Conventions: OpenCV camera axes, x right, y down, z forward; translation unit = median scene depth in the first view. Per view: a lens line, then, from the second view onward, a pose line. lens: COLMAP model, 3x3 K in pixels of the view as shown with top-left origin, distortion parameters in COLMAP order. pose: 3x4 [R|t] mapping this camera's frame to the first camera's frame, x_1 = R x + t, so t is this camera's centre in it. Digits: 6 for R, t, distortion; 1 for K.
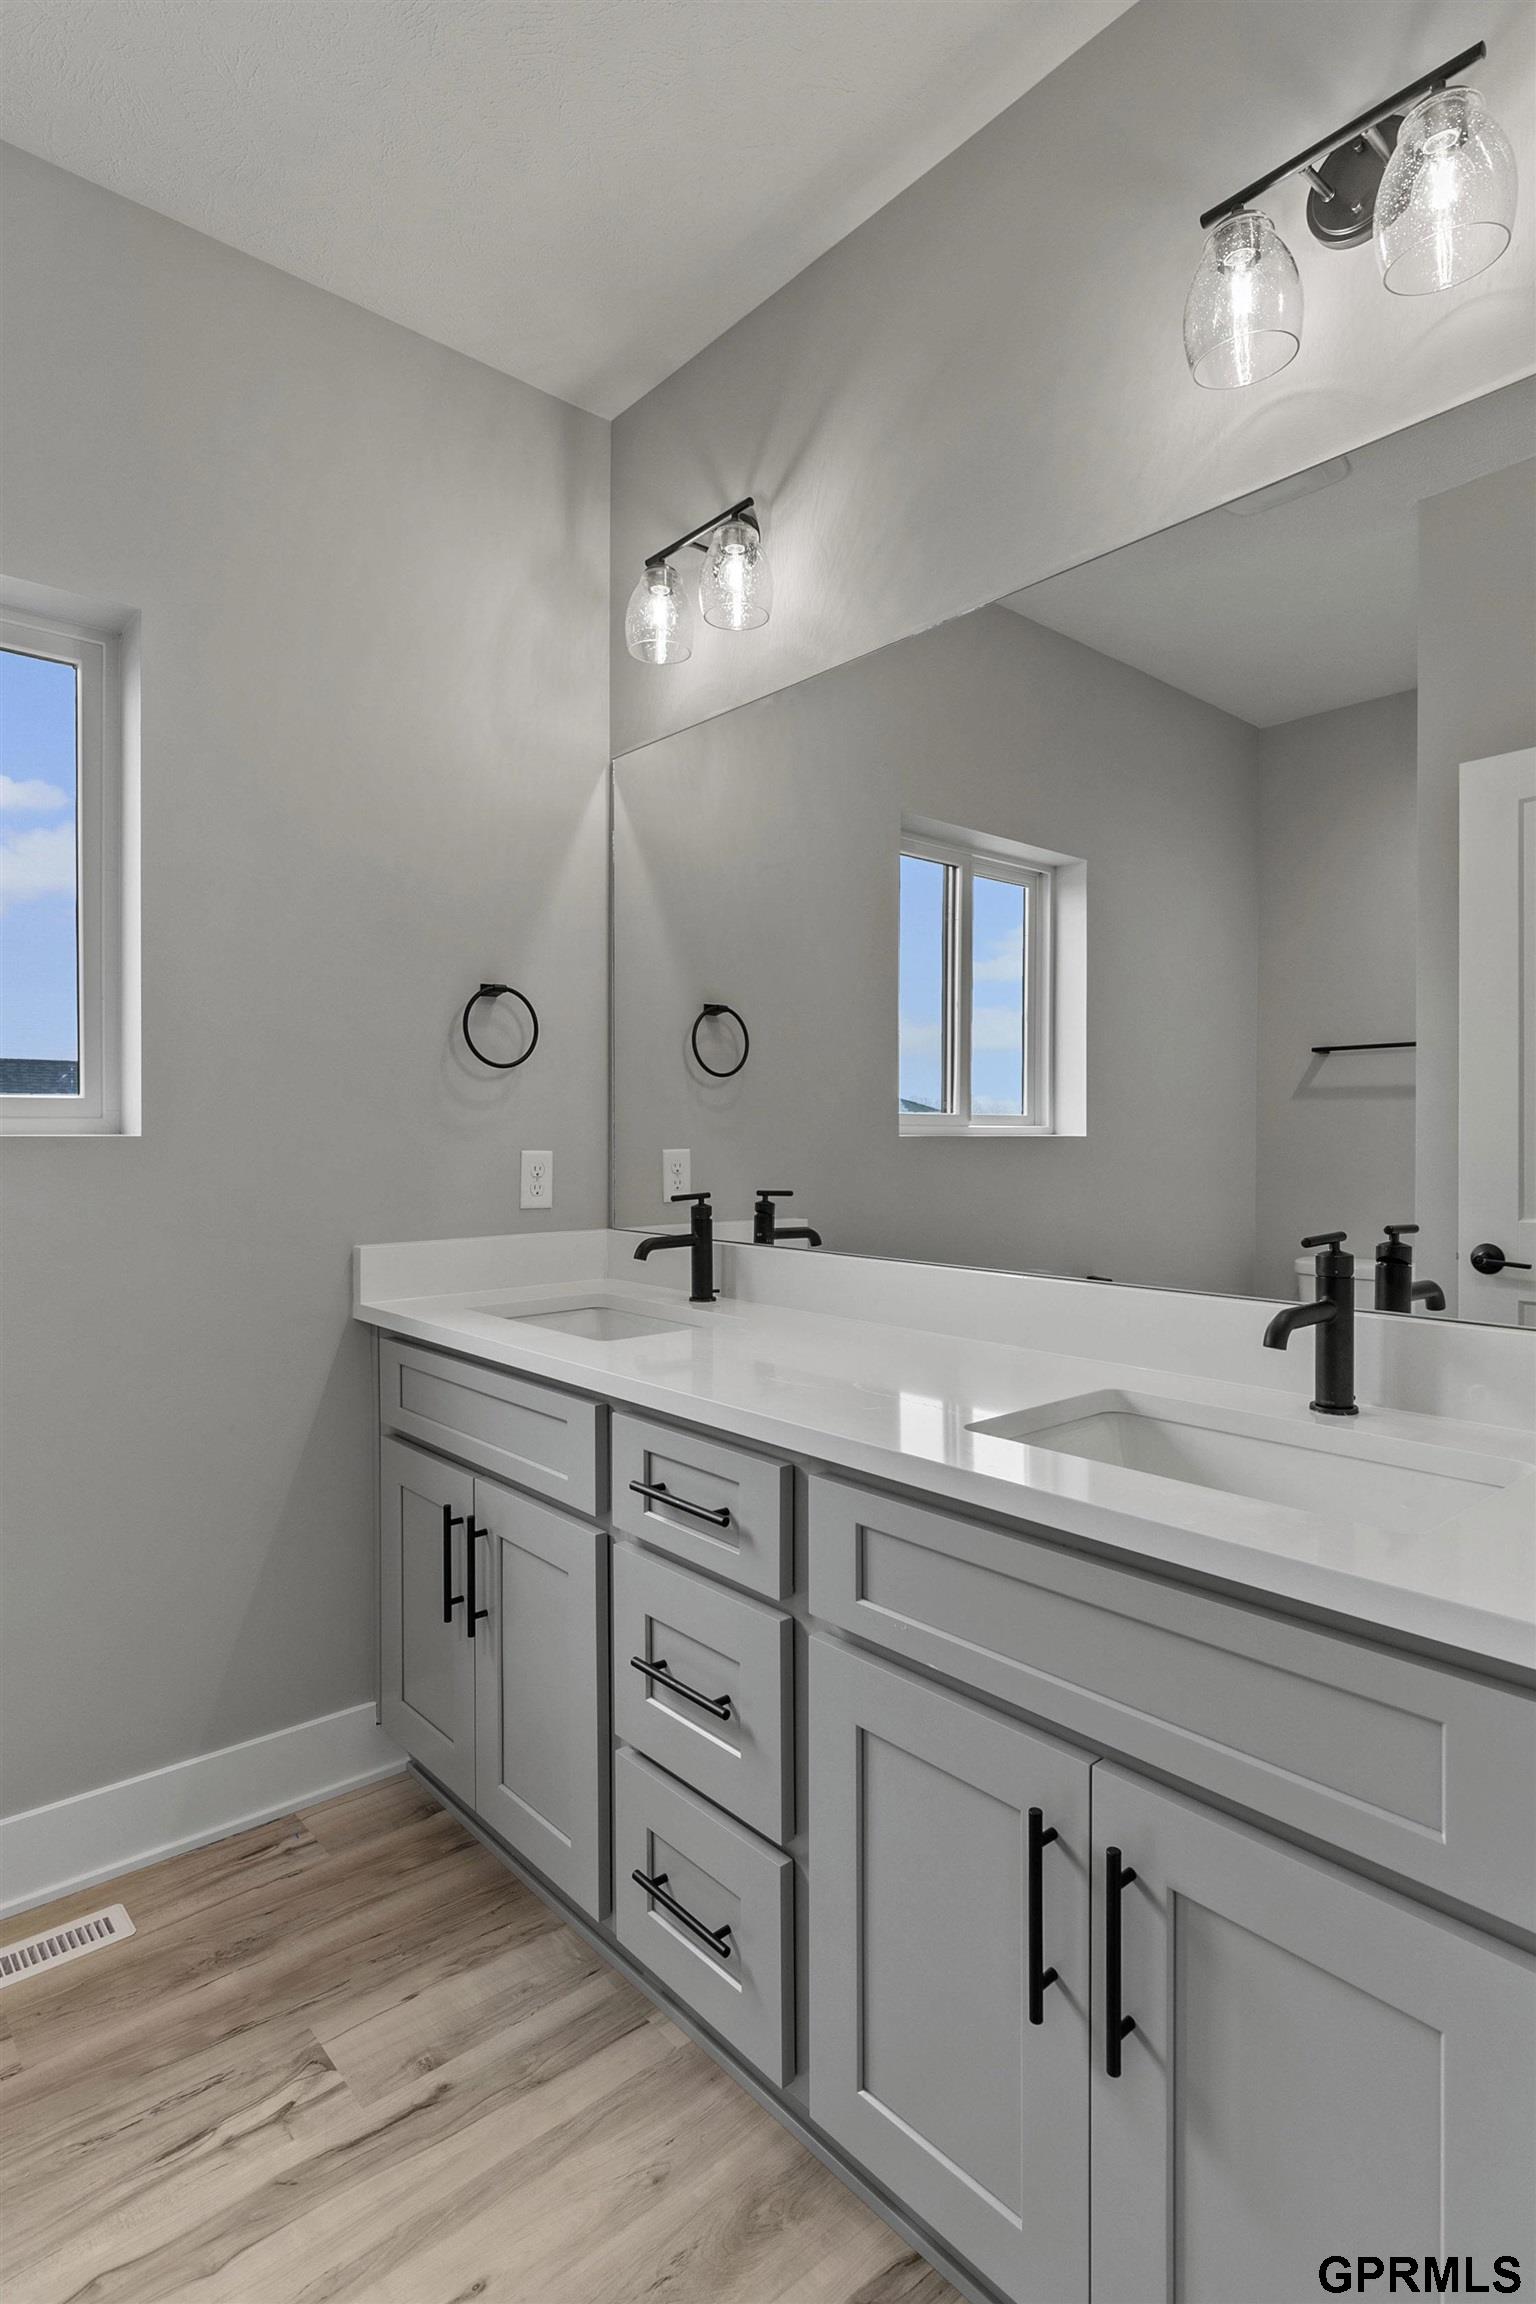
lens RADIAL K [[1194.2, 0, 769.1], [0, 1194.2, 1141.7], [0, 0, 1]] dist [0.000334, -0.000182]
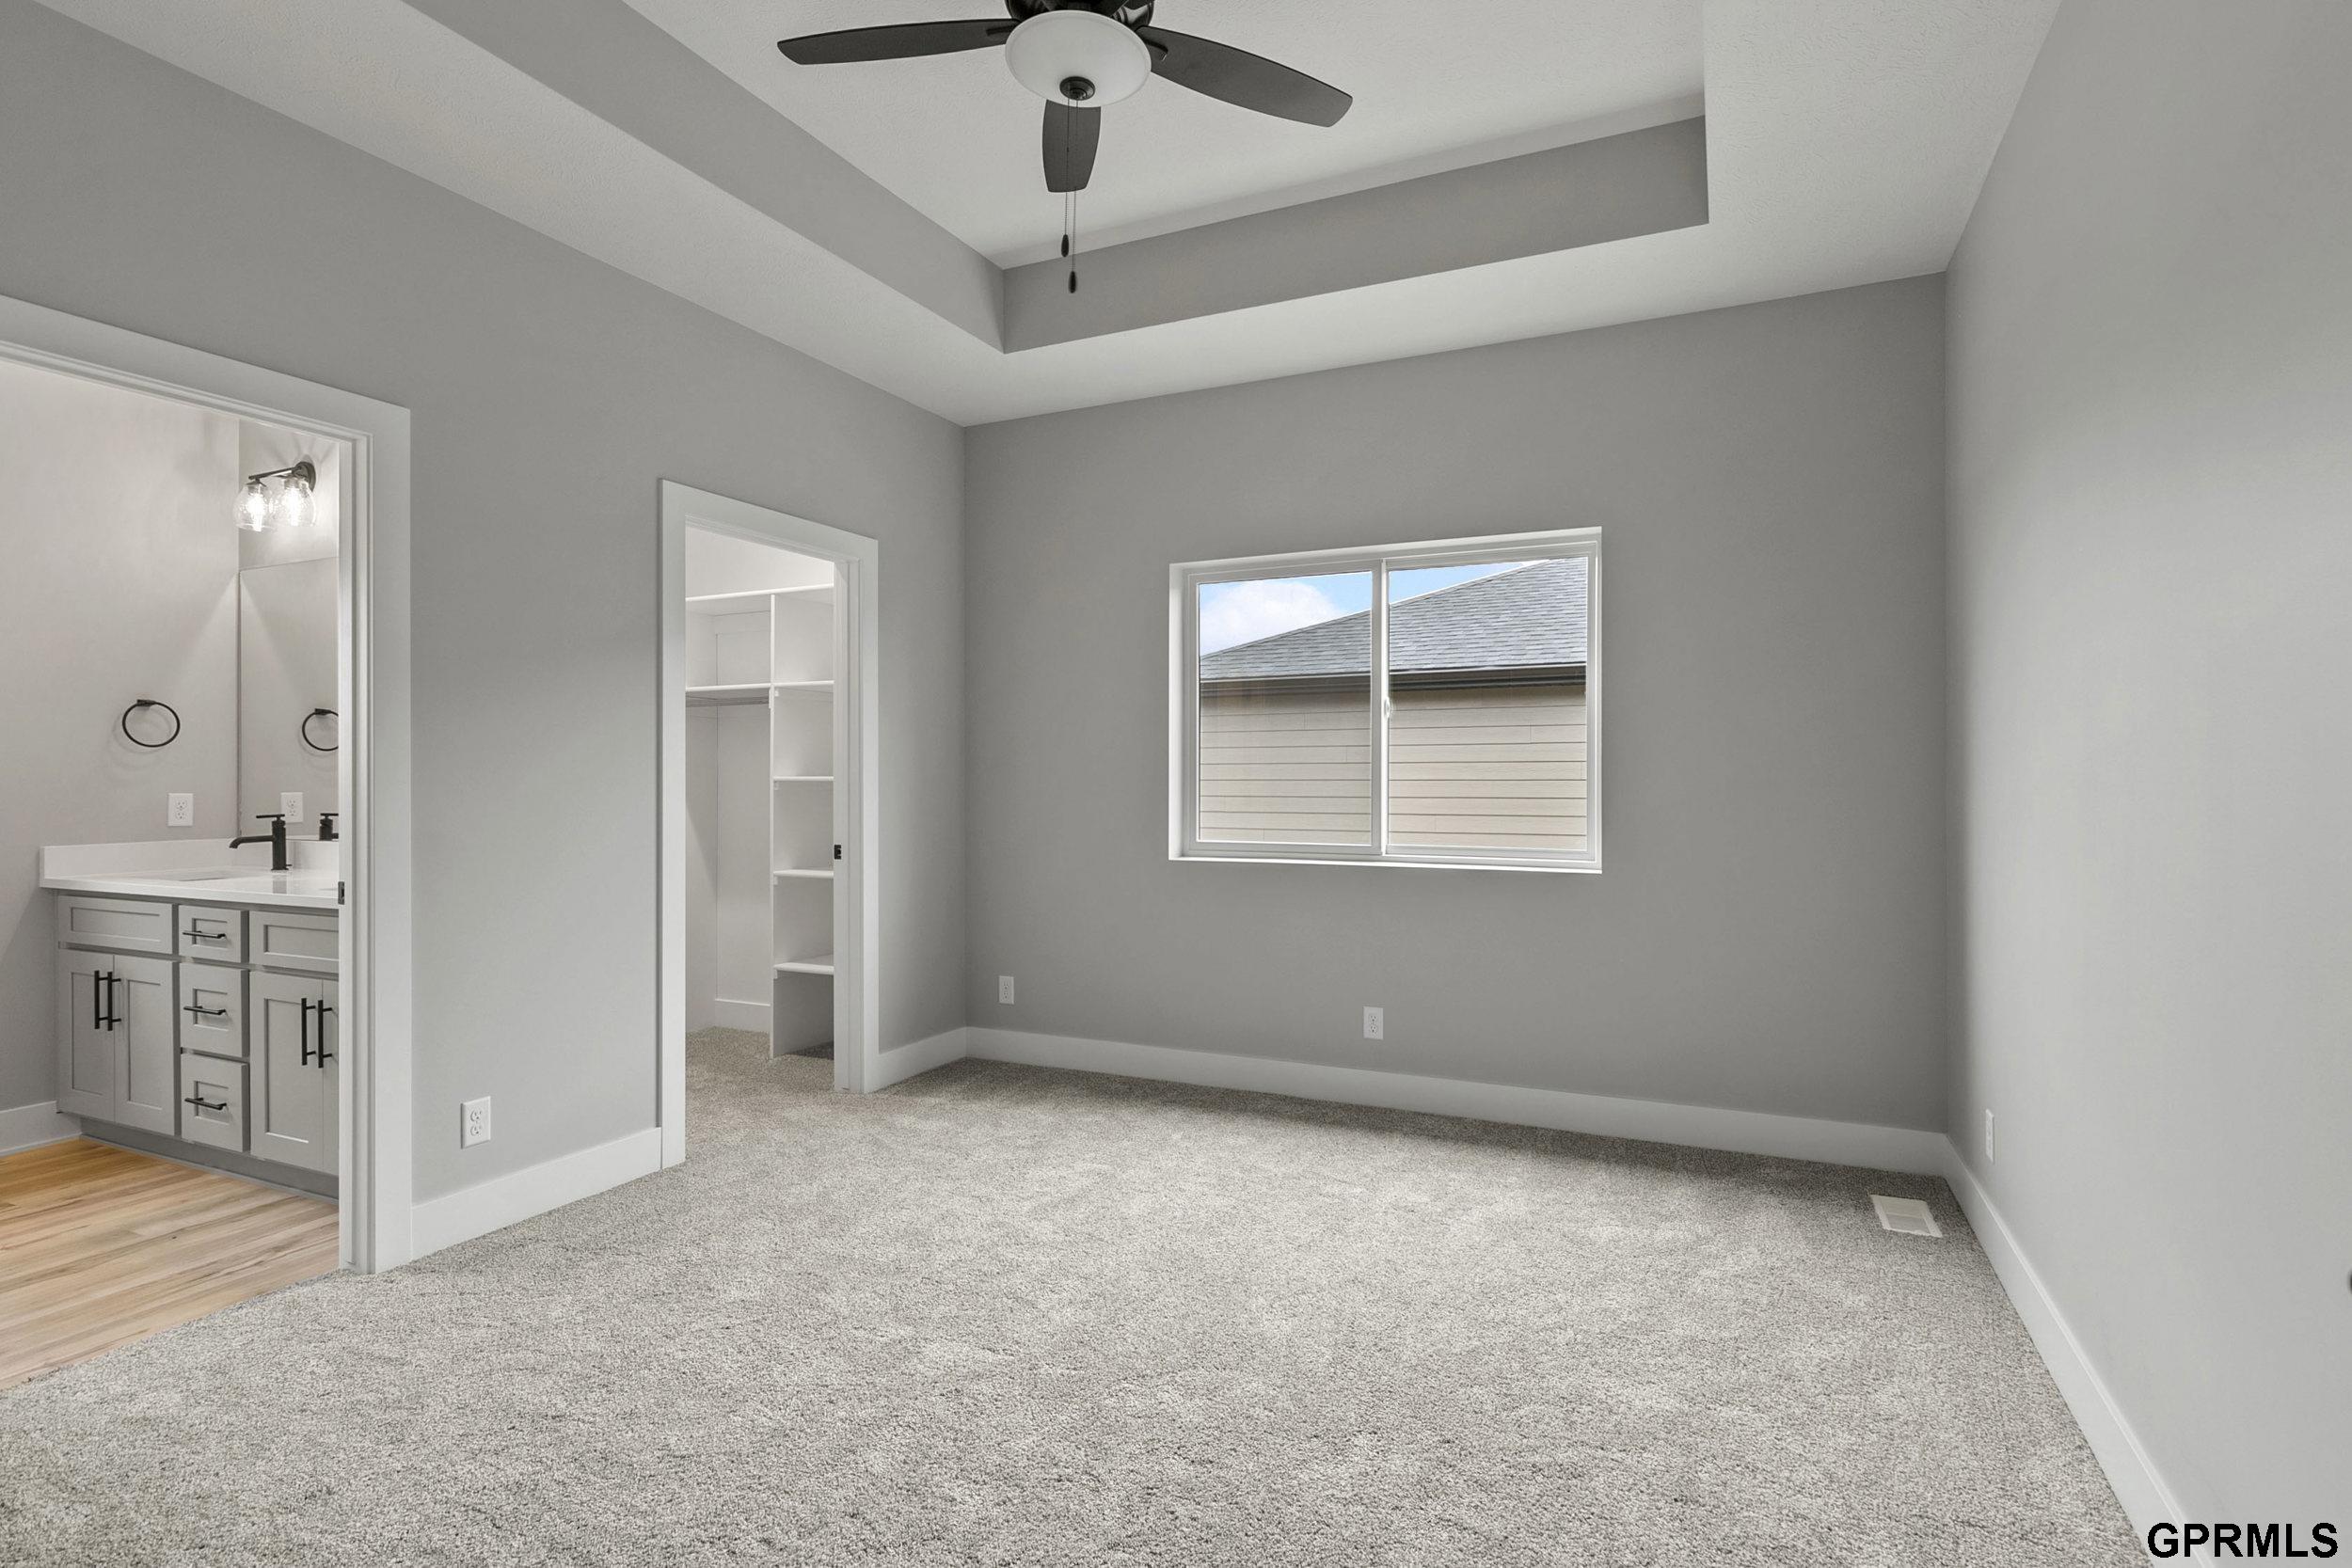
lens RADIAL K [[1149.1, 0, 1182.9], [0, 1149.1, 775.3], [0, 0, 1]] dist [0.001984, 0.000534]
pose [[0.914307, -0.000042, 0.405021, 0.559683], [0.005334, 0.999914, -0.011940, 0.010941], [-0.404986, 0.013077, 0.914230, -1.373129]]
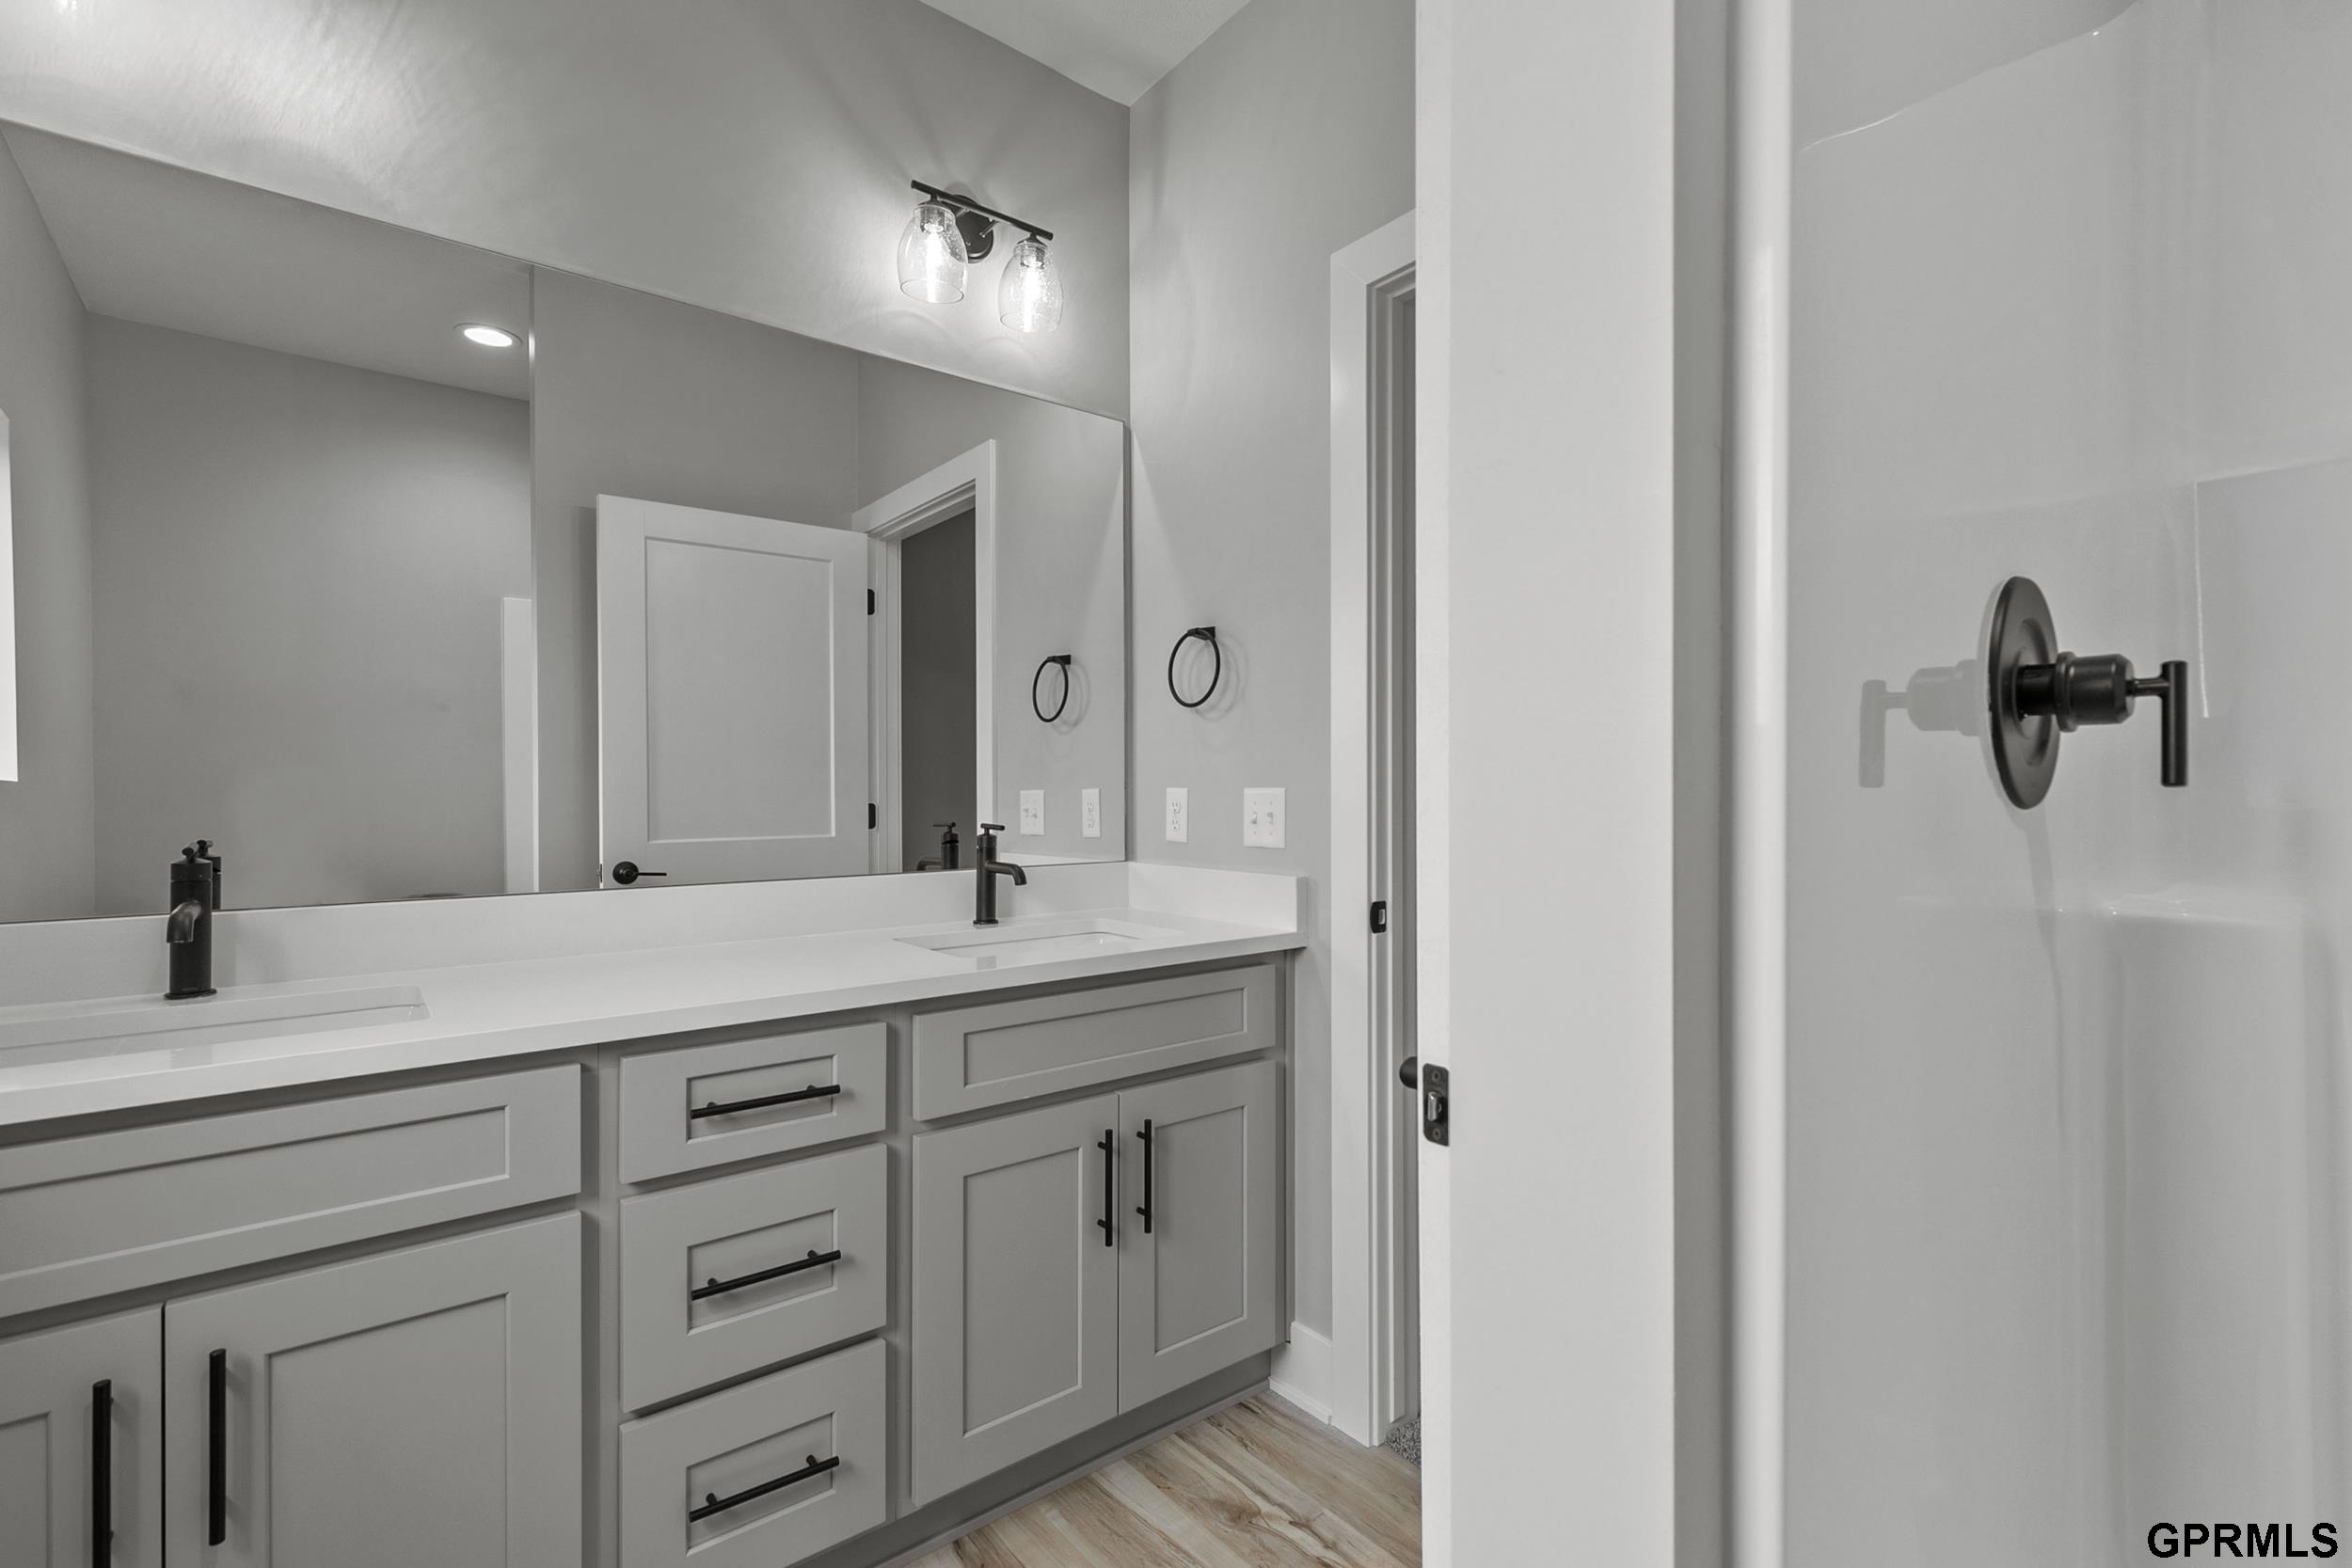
lens RADIAL K [[1063.0, 0, 1190.5], [0, 1063.0, 791.0], [0, 0, 1]] dist [0.011392, -0.000346]
pose [[0.040316, -0.006109, 0.999168, -0.711850], [0.011633, 0.999916, 0.005644, 0.015694], [-0.999119, 0.011396, 0.040384, 0.407589]]
